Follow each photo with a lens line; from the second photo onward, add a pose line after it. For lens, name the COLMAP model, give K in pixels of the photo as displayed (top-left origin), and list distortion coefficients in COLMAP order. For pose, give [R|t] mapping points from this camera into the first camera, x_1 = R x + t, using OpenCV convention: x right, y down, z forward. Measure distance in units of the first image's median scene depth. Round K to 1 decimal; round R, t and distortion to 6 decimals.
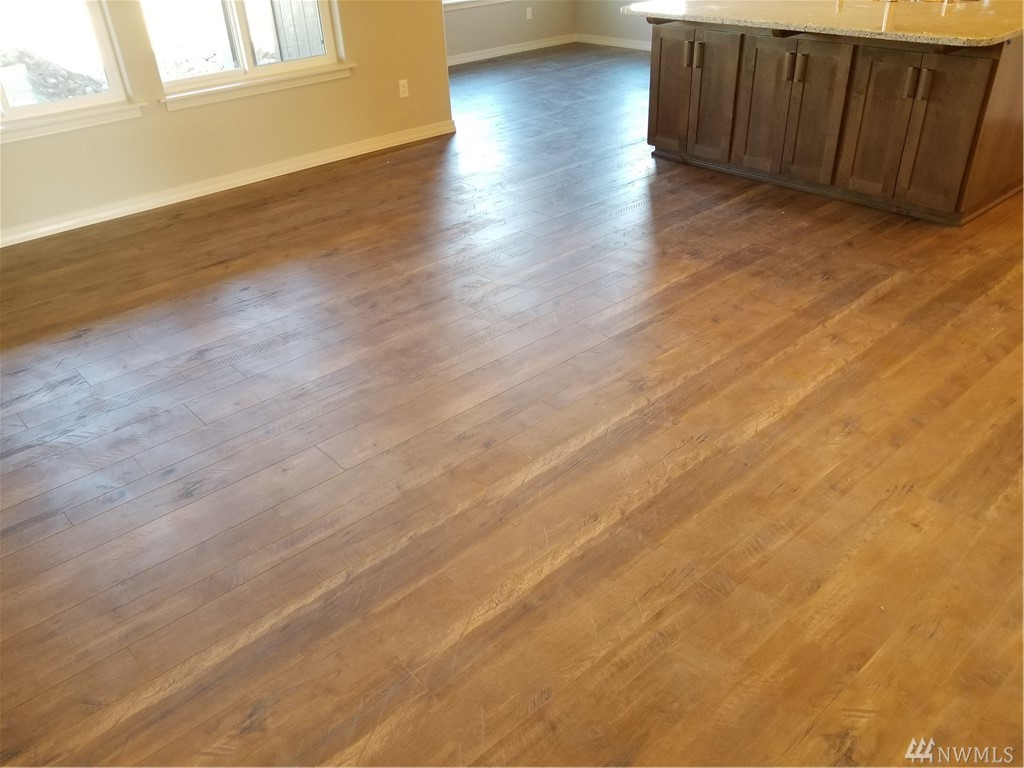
lens RADIAL K [[804.9, 0, 525.3], [0, 804.9, 400.7], [0, 0, 1]] dist [0.005076, -0.015390]
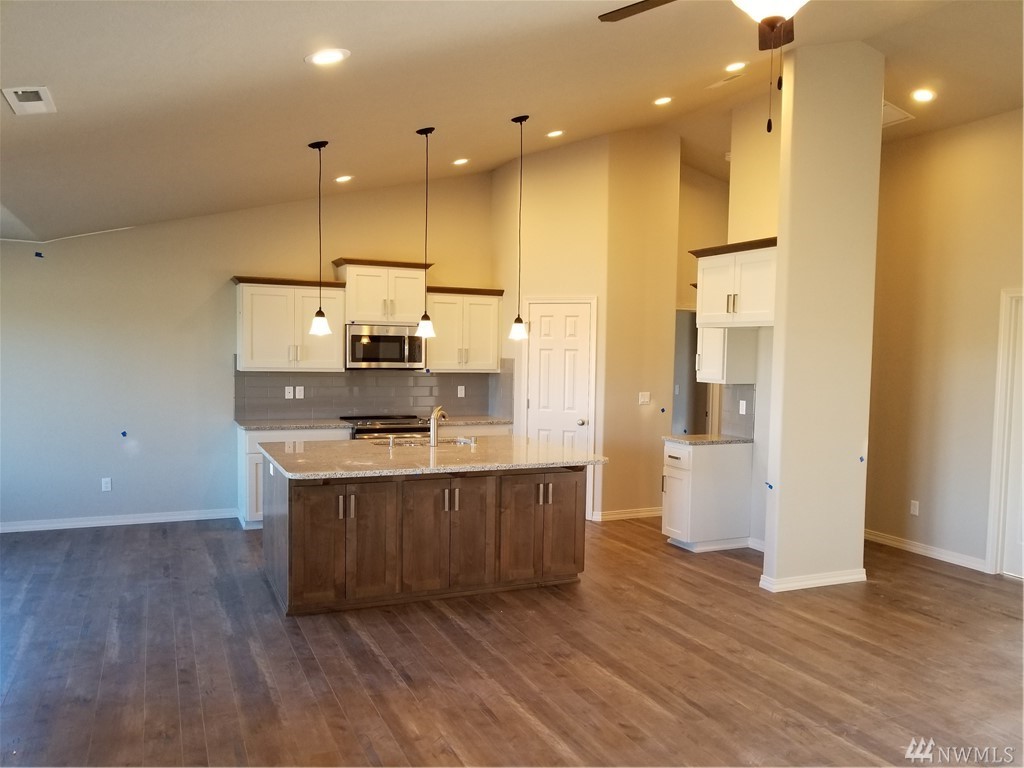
lens RADIAL K [[804.9, 0, 523.6], [0, 804.9, 397.6], [0, 0, 1]] dist [0.005076, -0.015390]
pose [[0.301537, -0.015161, 0.953334, -0.810575], [0.485982, 0.862684, -0.139995, -0.338162], [-0.820303, 0.505516, 0.267499, 0.532945]]
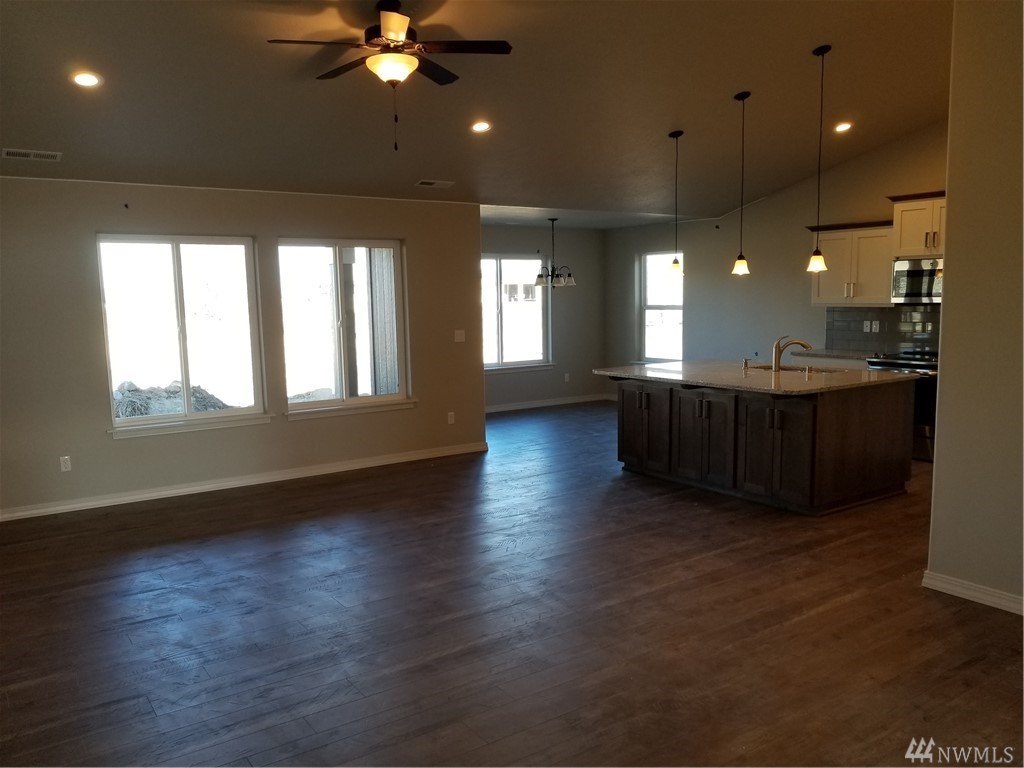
lens RADIAL K [[804.9, 0, 515.5], [0, 804.9, 400.3], [0, 0, 1]] dist [0.005076, -0.015390]
pose [[0.991291, 0.038262, -0.126005, 0.187997], [-0.087390, 0.906932, -0.412113, 0.213531], [0.098510, 0.419536, 0.902378, -0.376917]]
